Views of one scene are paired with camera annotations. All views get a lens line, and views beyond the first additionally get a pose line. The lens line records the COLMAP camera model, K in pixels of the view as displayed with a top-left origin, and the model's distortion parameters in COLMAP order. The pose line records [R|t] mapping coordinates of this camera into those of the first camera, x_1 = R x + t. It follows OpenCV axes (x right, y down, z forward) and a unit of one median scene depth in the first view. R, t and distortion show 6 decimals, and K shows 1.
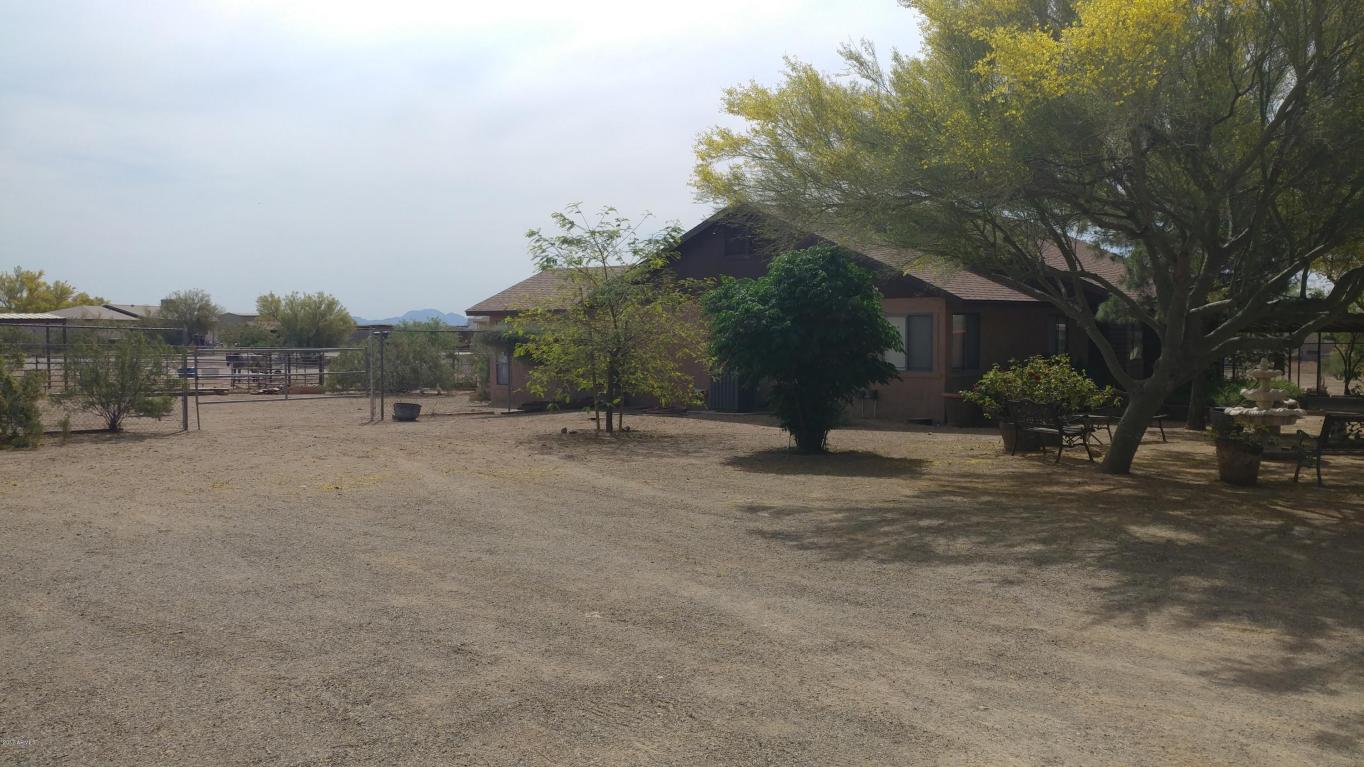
lens RADIAL K [[1093.5, 0, 684.2], [0, 1093.5, 380.5], [0, 0, 1]] dist [-0.001057, -0.011288]
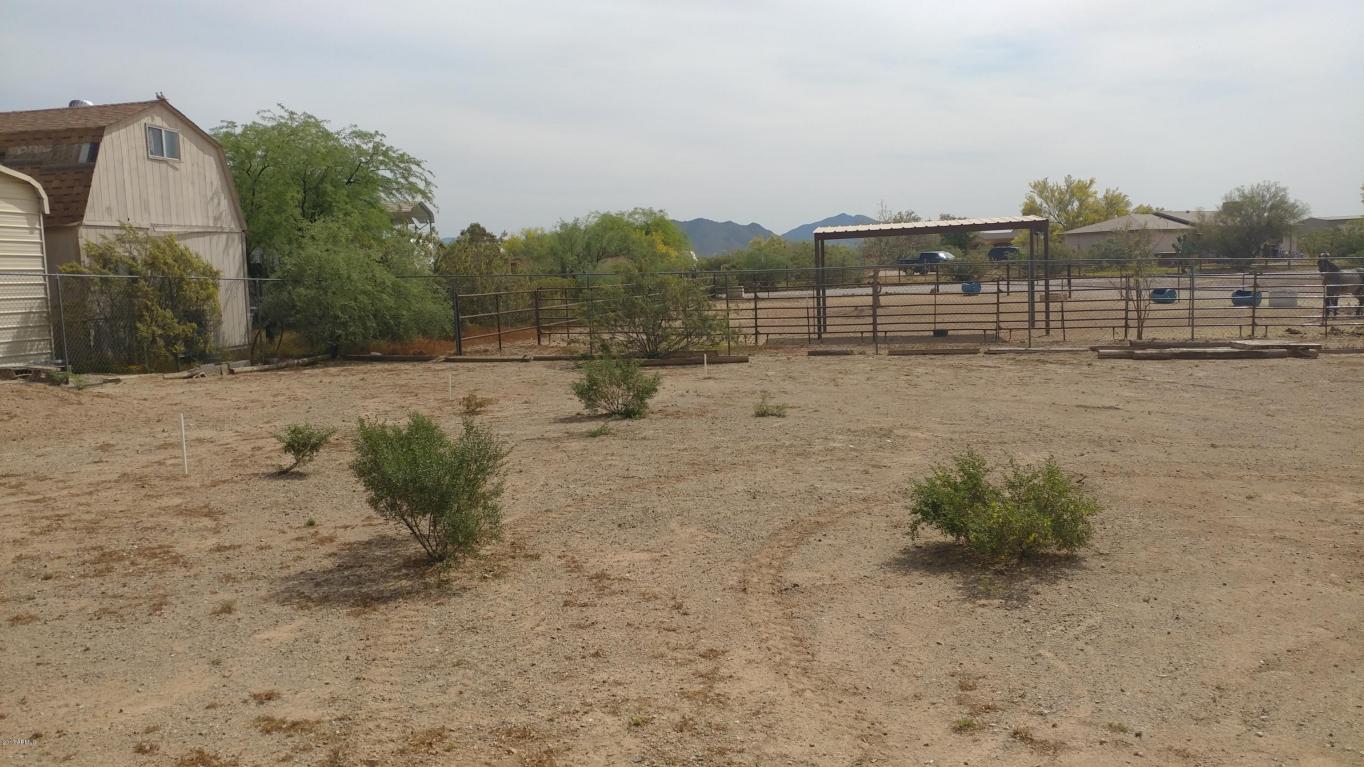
lens RADIAL K [[1093.5, 0, 704.3], [0, 1093.5, 367.1], [0, 0, 1]] dist [-0.001057, -0.011288]
pose [[0.623942, 0.050424, -0.779842, -0.443415], [0.002517, 0.997781, 0.066530, -0.037110], [0.781466, -0.043474, 0.622431, 1.028821]]
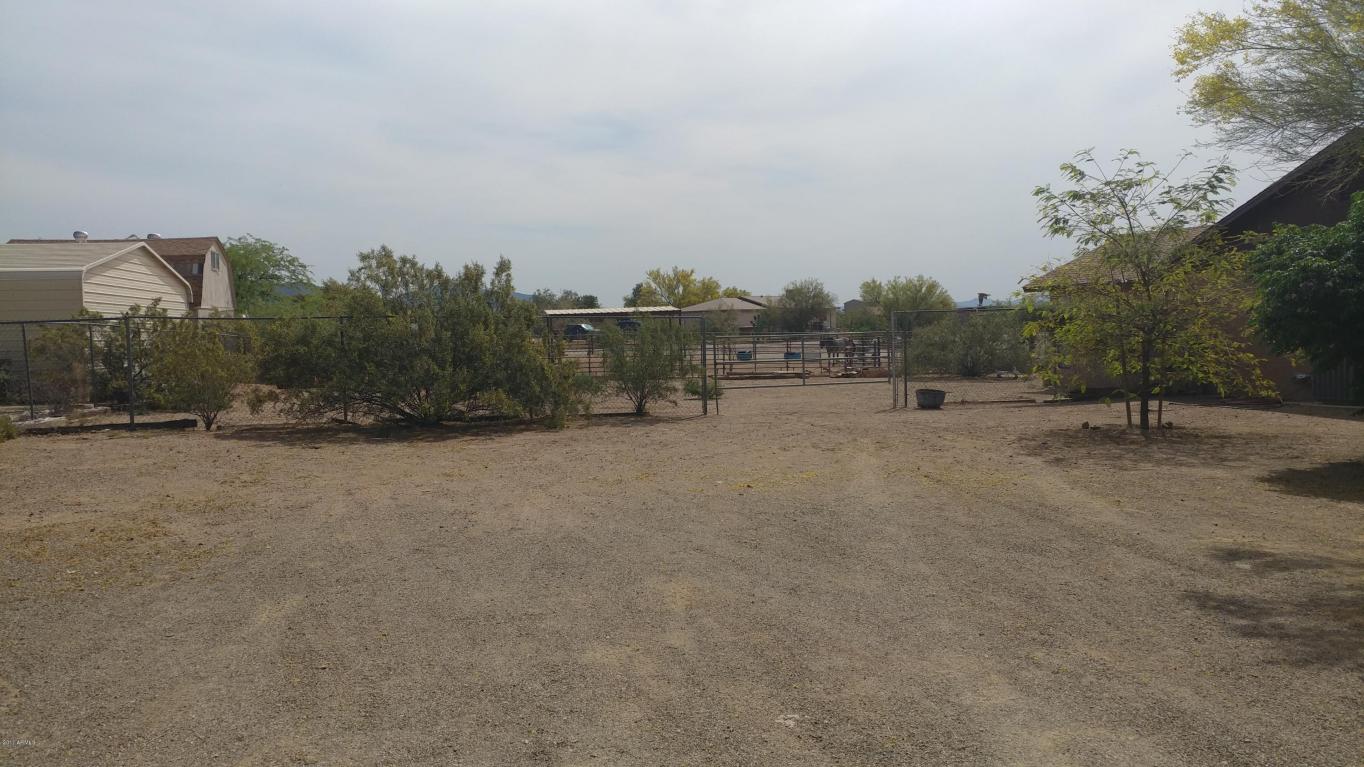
lens RADIAL K [[1093.5, 0, 661.9], [0, 1093.5, 352.8], [0, 0, 1]] dist [-0.001057, -0.011288]
pose [[0.835990, -0.010344, -0.548647, 0.074978], [0.005360, 0.999929, -0.010685, -0.001927], [0.548719, 0.005992, 0.835986, 0.123976]]
